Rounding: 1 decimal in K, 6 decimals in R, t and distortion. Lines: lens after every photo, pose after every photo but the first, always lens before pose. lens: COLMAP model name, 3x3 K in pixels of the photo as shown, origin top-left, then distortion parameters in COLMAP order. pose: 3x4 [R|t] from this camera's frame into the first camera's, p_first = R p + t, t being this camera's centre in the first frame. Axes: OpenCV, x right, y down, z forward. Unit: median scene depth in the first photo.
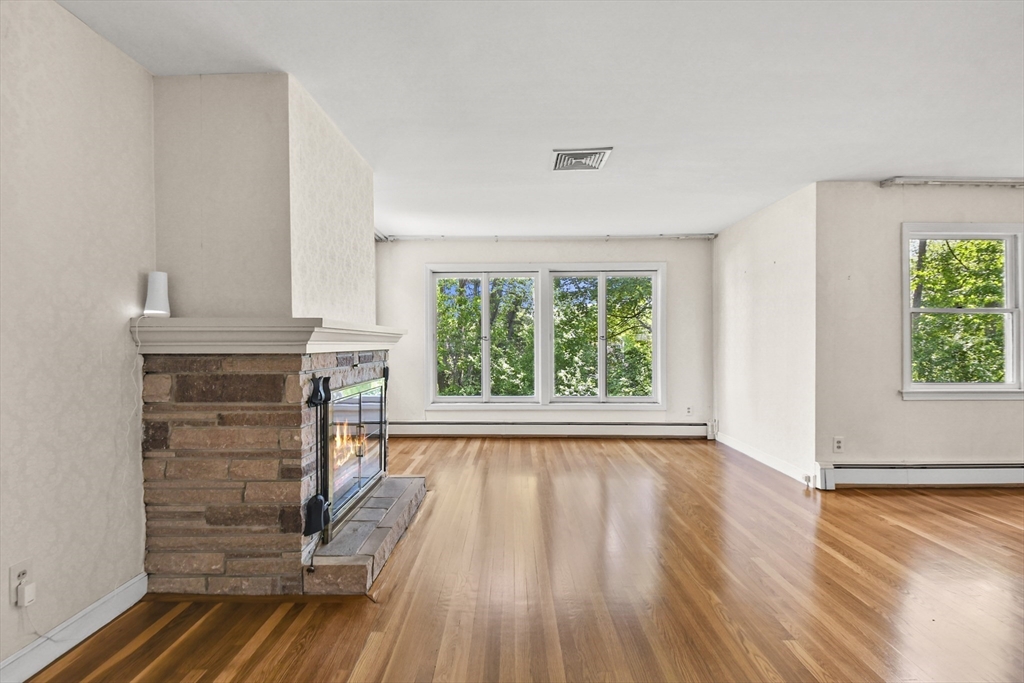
lens RADIAL K [[490.6, 0, 493.7], [0, 490.6, 340.3], [0, 0, 1]] dist [0.008662, -0.015051]
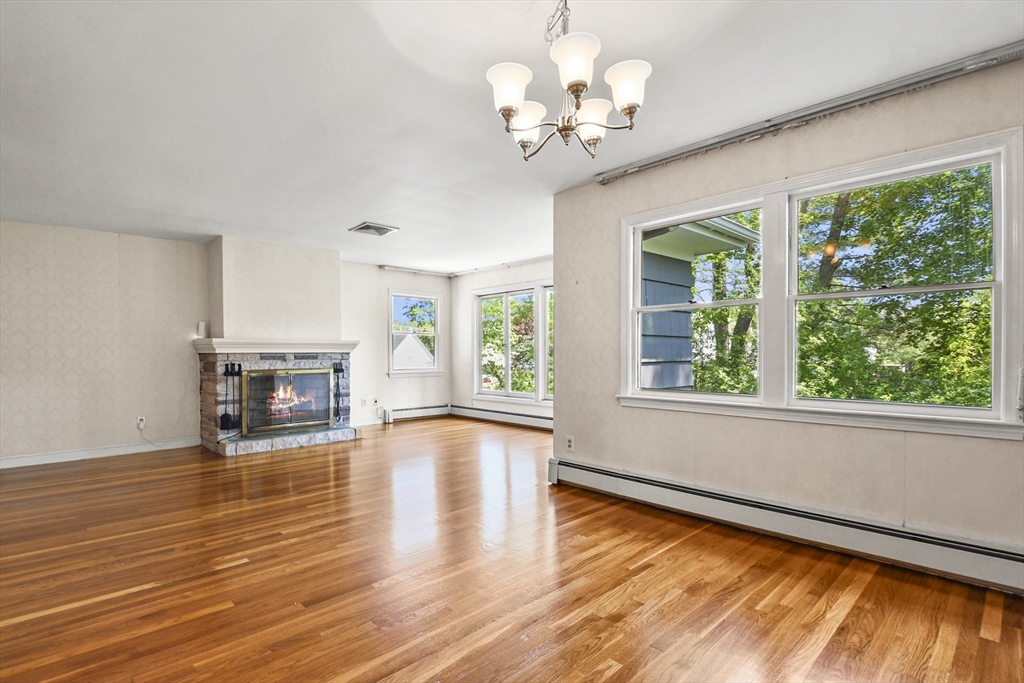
lens RADIAL K [[490.6, 0, 501.7], [0, 490.6, 349.5], [0, 0, 1]] dist [0.008662, -0.015051]
pose [[0.713288, -0.005654, -0.700848, 1.277440], [0.006832, 0.999976, -0.001114, 0.012158], [0.700837, -0.003994, 0.713310, 0.146049]]
